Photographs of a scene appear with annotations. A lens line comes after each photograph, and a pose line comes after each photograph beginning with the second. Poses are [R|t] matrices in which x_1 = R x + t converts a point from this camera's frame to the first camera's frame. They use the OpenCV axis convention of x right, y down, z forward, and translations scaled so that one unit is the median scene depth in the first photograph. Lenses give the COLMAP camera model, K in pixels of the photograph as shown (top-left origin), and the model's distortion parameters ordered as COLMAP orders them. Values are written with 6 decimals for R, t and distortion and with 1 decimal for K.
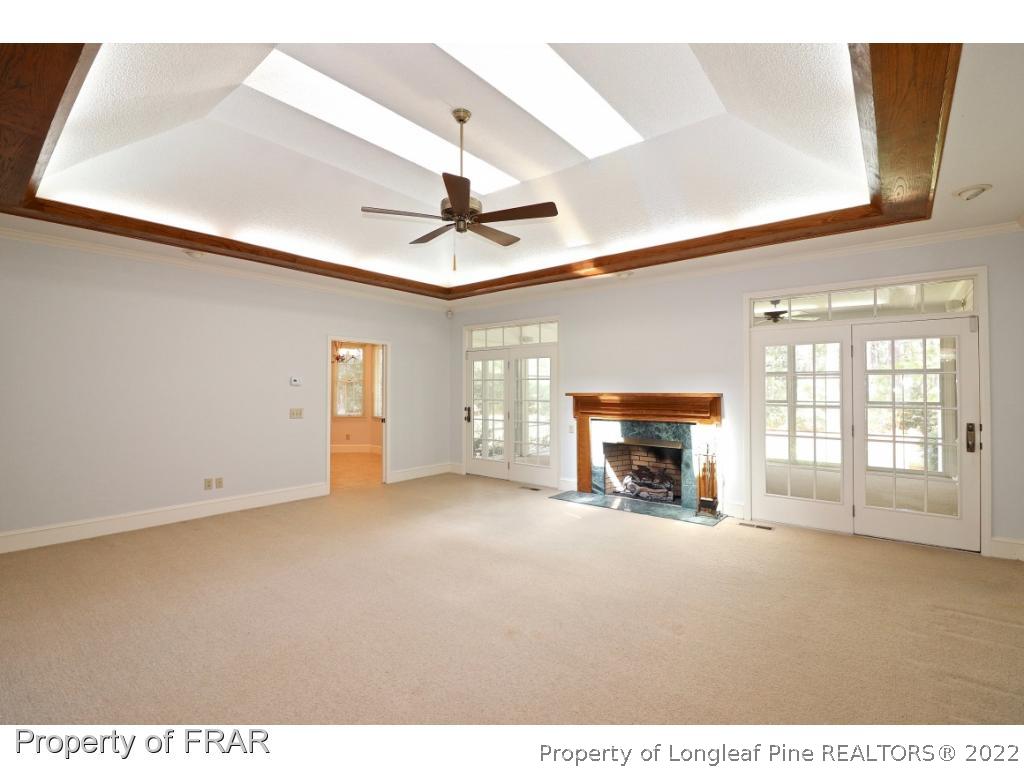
lens RADIAL K [[437.7, 0, 513.7], [0, 437.7, 376.4], [0, 0, 1]] dist [-0.000107, -0.009096]
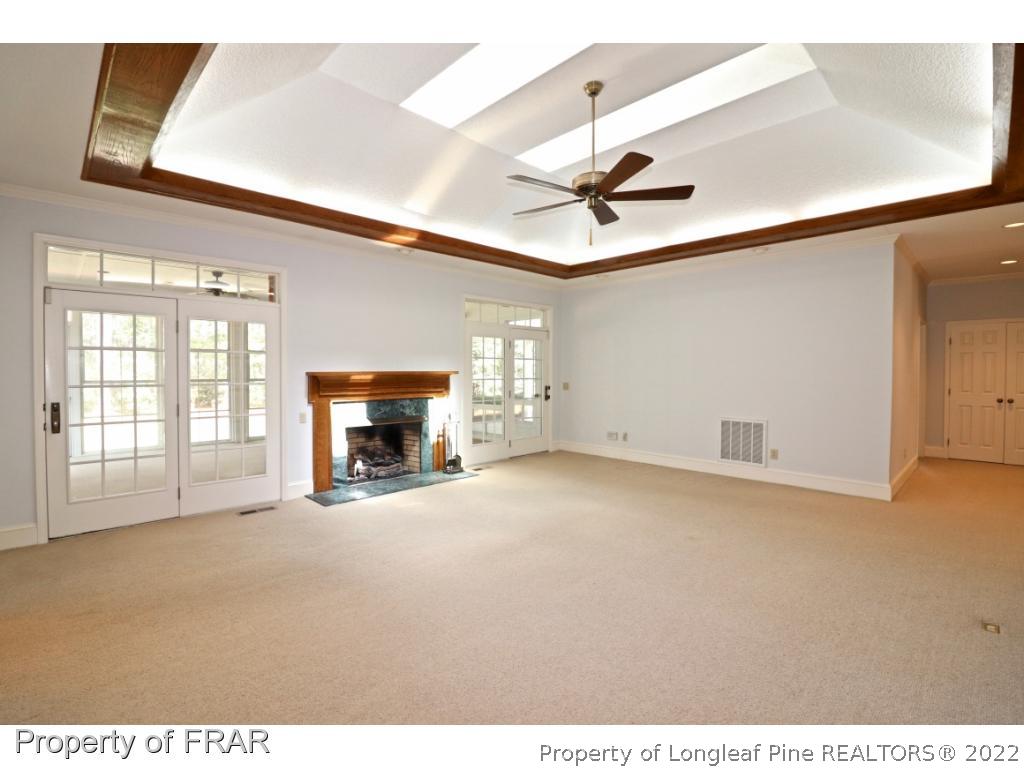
lens RADIAL K [[477.2, 0, 510.5], [0, 477.2, 380.5], [0, 0, 1]] dist [-0.001240, -0.013821]
pose [[0.147255, -0.025433, 0.988772, -0.710004], [-0.033353, 0.998973, 0.030663, 0.016112], [-0.988536, -0.037493, 0.146255, 0.554529]]
